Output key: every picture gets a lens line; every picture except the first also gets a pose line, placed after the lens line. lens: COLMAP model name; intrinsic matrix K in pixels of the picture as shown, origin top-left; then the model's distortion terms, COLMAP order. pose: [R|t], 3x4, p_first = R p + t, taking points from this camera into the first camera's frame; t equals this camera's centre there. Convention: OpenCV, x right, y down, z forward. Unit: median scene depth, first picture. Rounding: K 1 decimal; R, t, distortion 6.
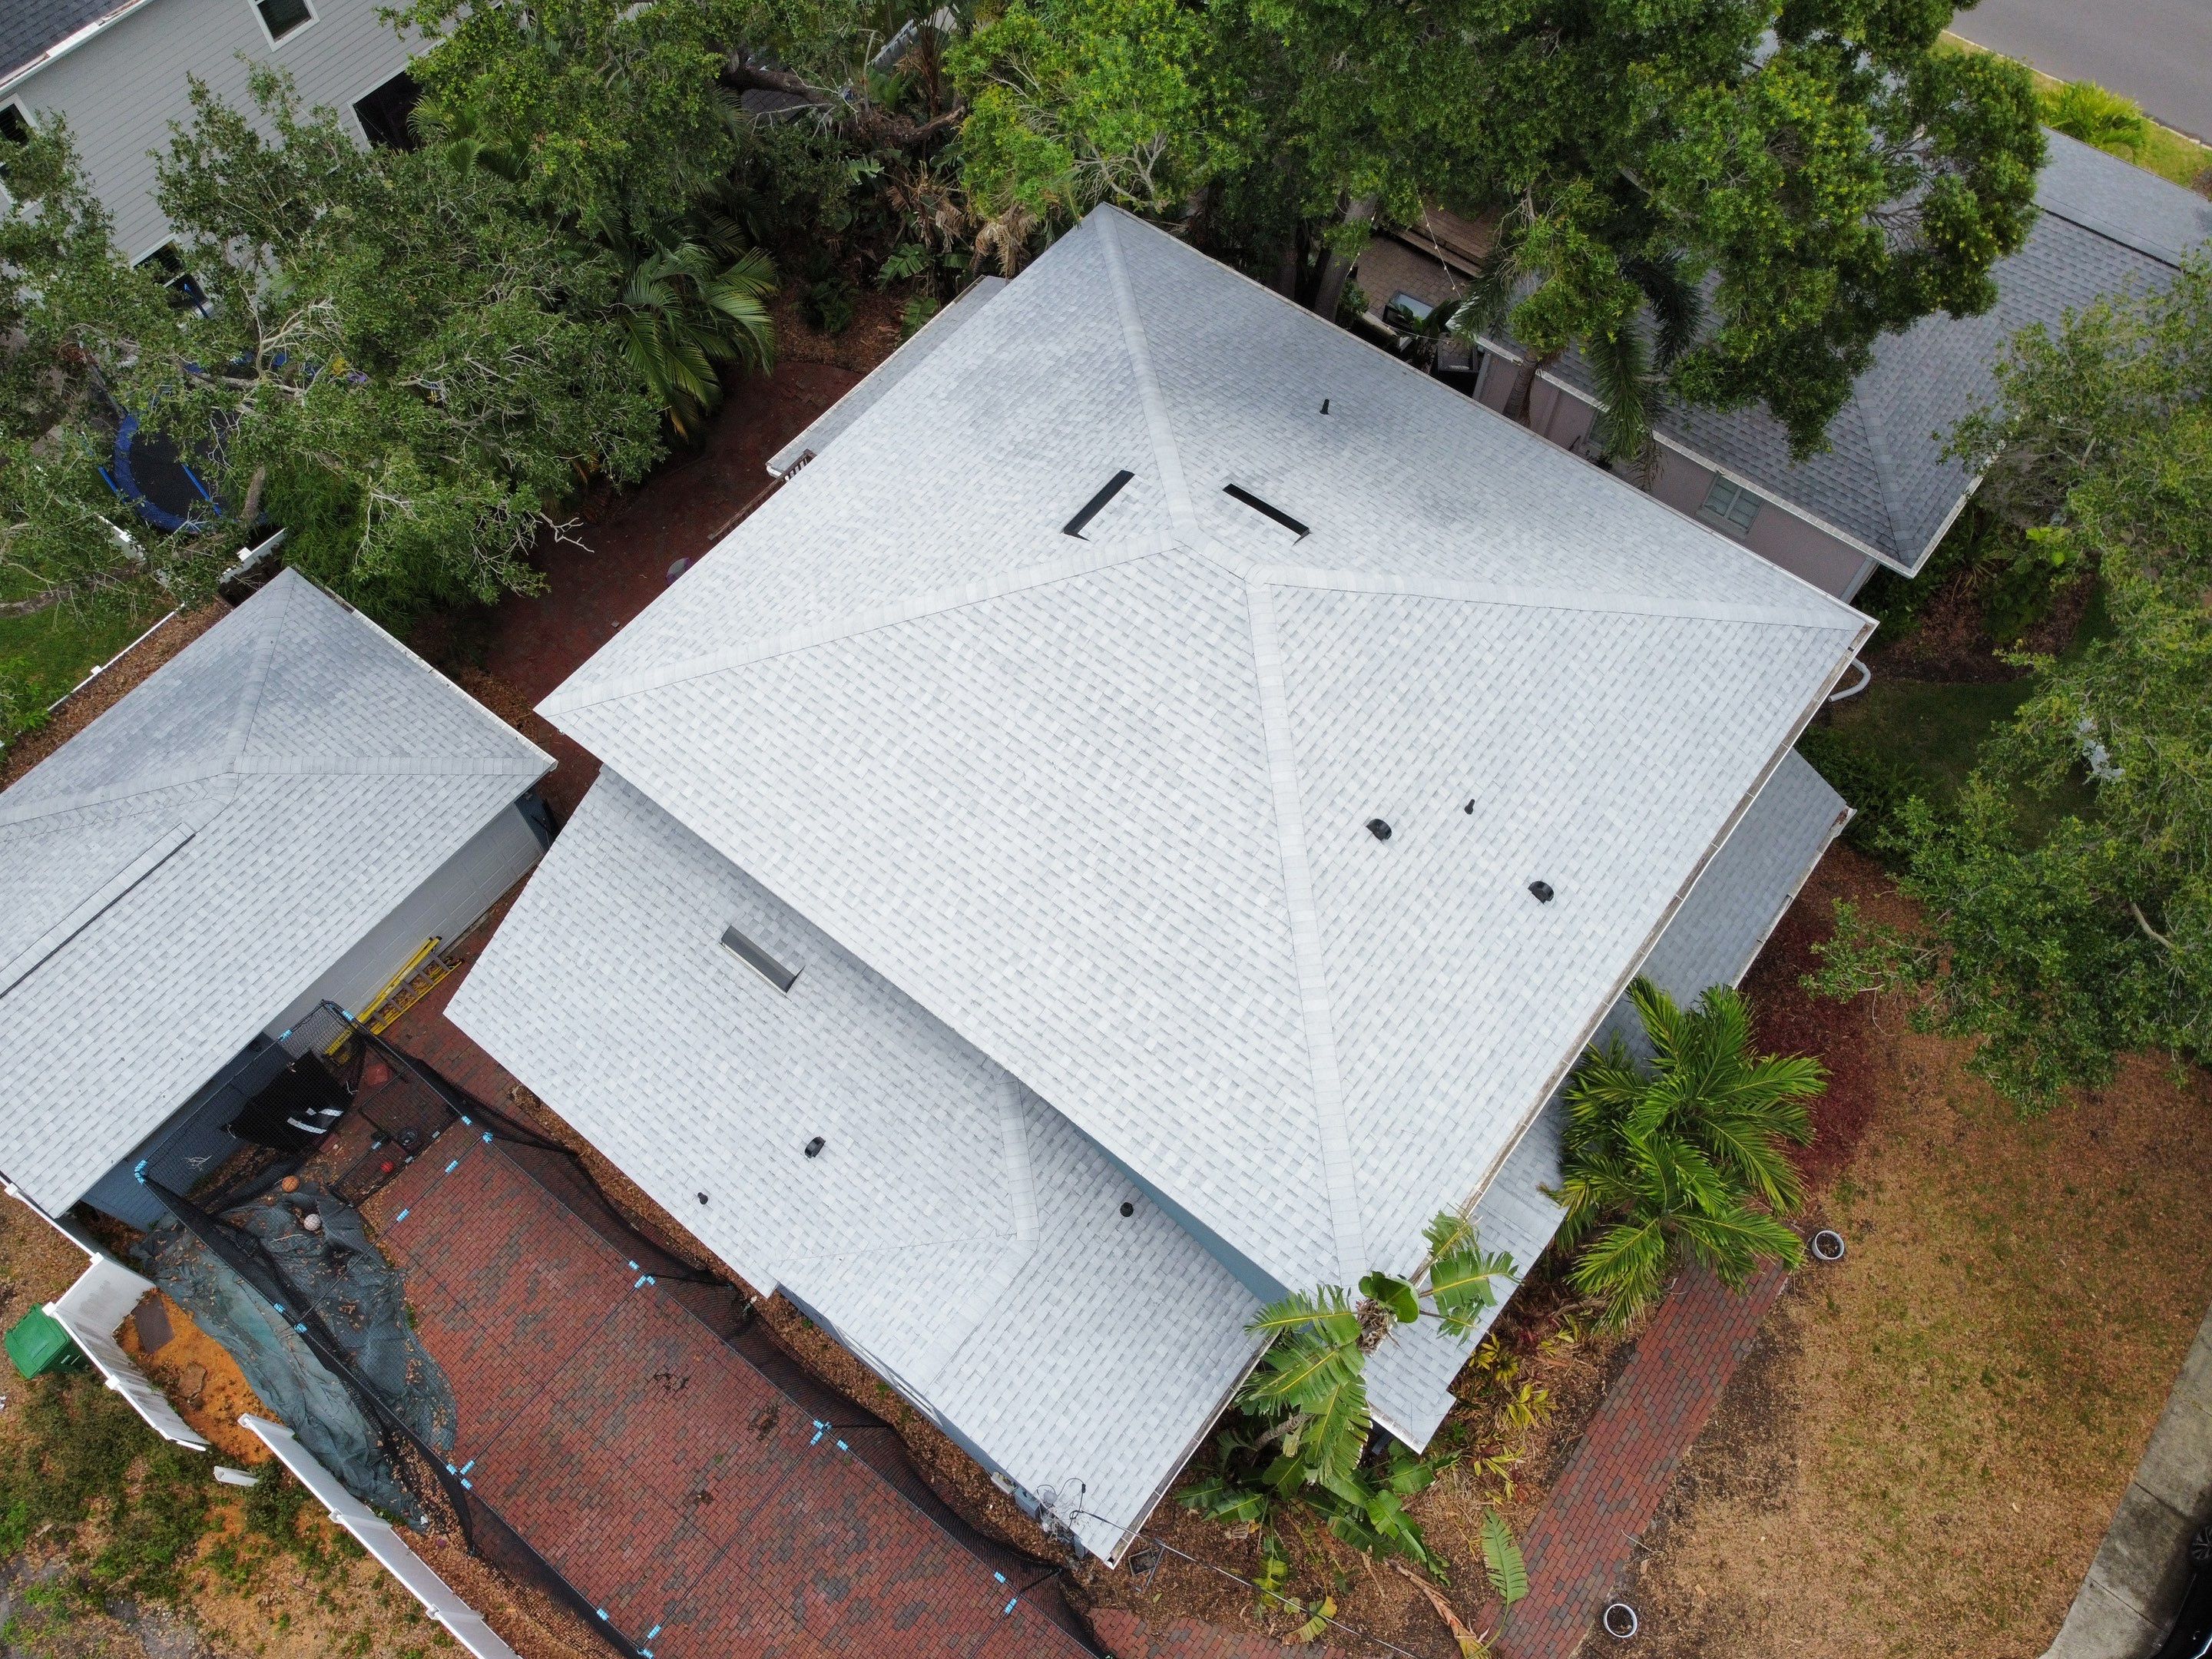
lens RADIAL K [[1678.0, 0, 1063.8], [0, 1678.0, 795.9], [0, 0, 1]] dist [0.015937, -0.046484]
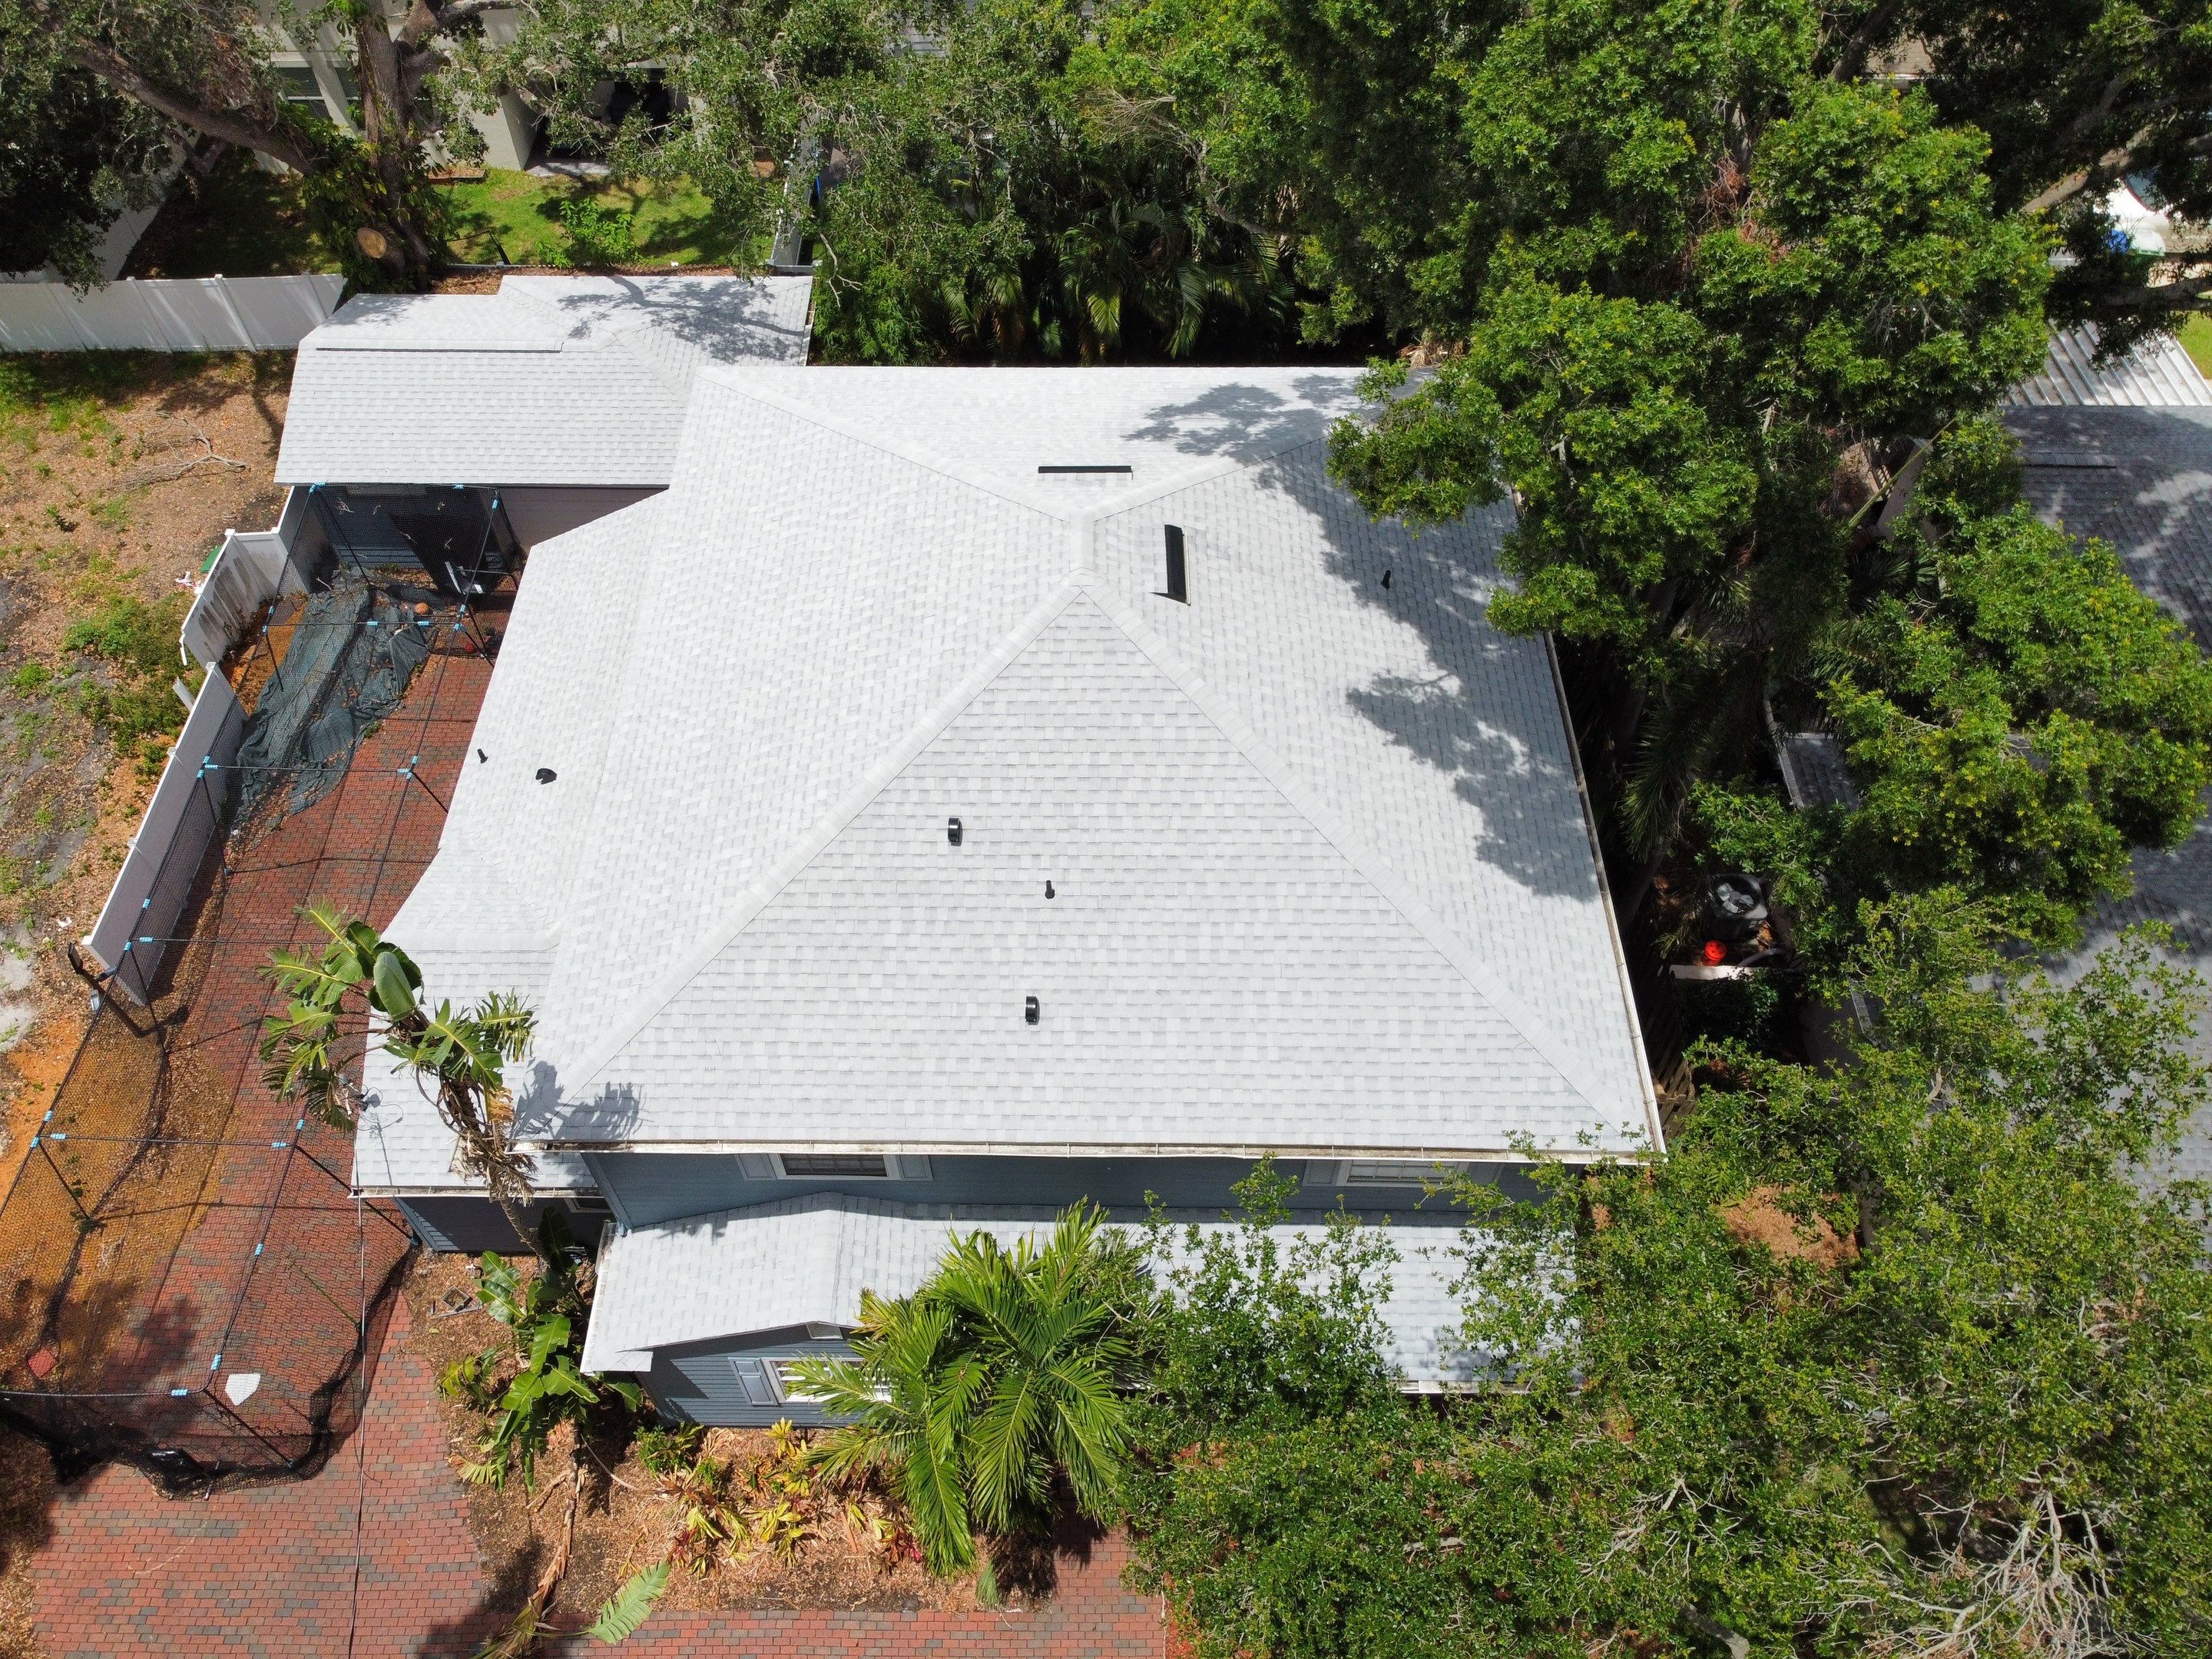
lens RADIAL K [[1701.7, 0, 1064.5], [0, 1701.7, 762.8], [0, 0, 1]] dist [0.002617, -0.000245]
pose [[0.609870, 0.613767, -0.501348, 0.608389], [-0.687744, 0.724228, 0.050012, -0.087246], [0.393786, 0.314298, 0.863799, 0.159932]]
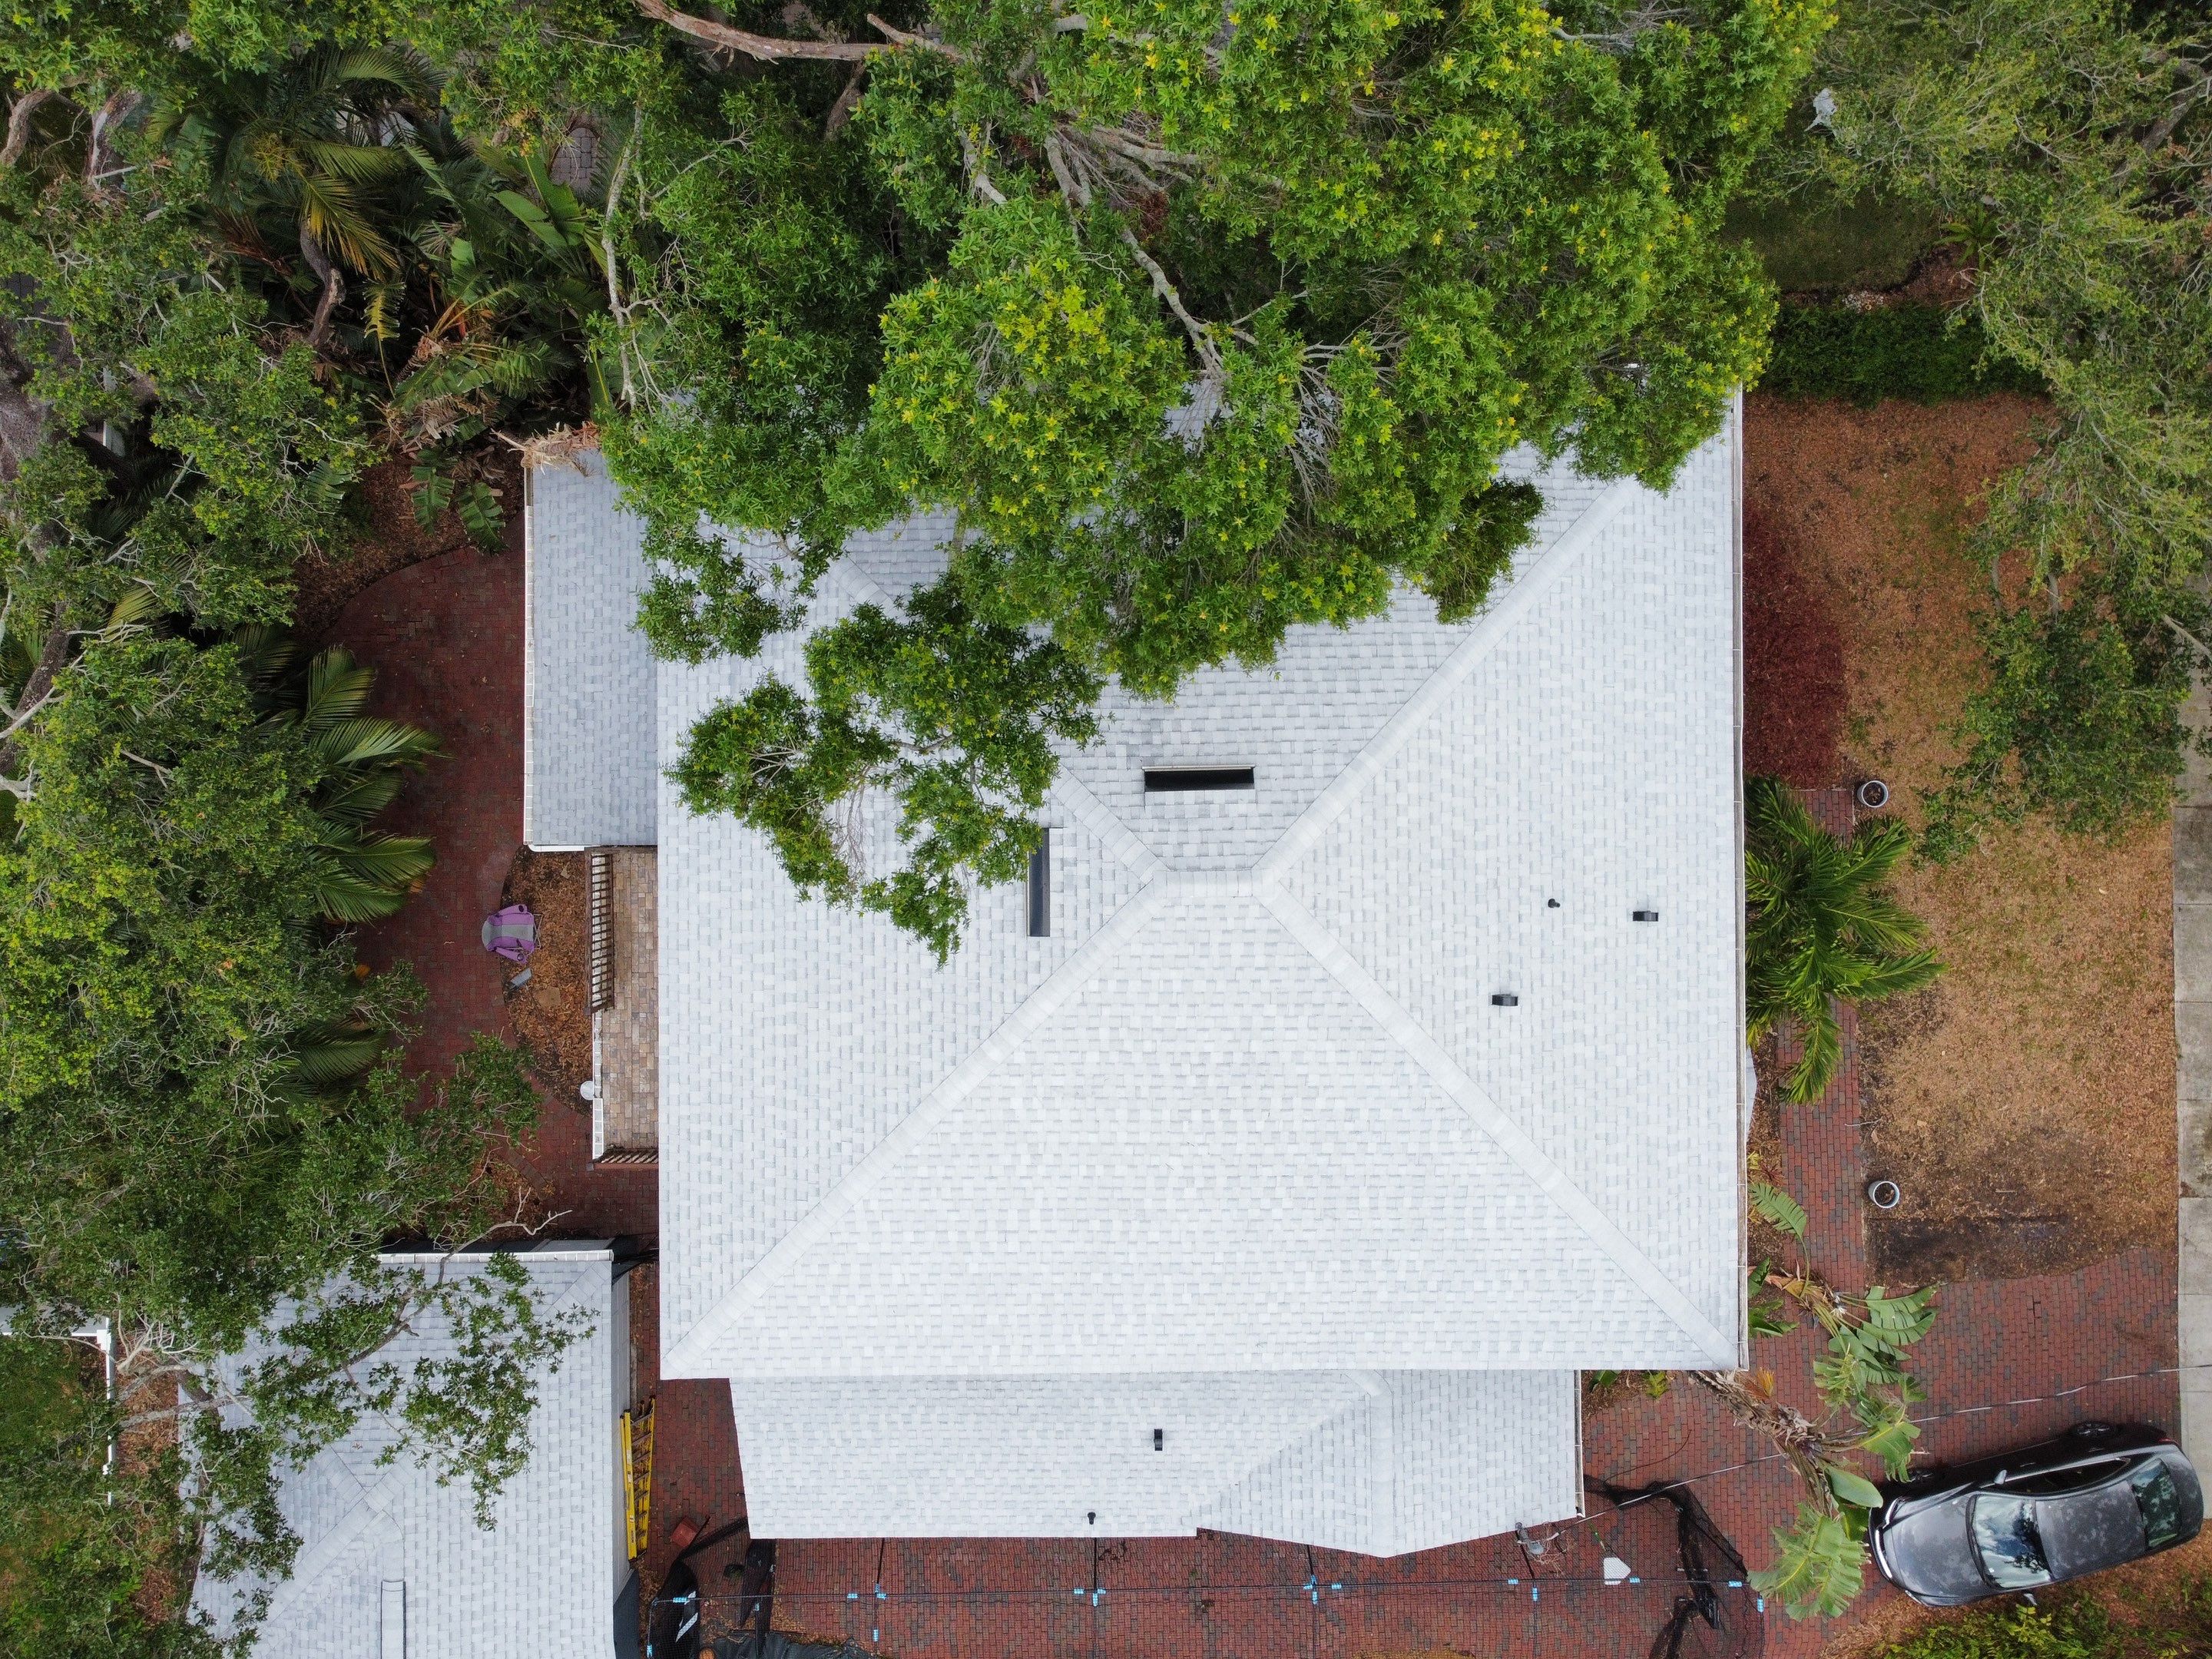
lens RADIAL K [[1687.3, 0, 1066.1], [0, 1687.3, 803.2], [0, 0, 1]] dist [-0.000240, 0.002677]
pose [[0.775118, -0.631764, 0.008100, 0.049028], [0.553395, 0.685041, 0.473787, -0.585311], [-0.304870, -0.362758, 0.880602, 0.230739]]
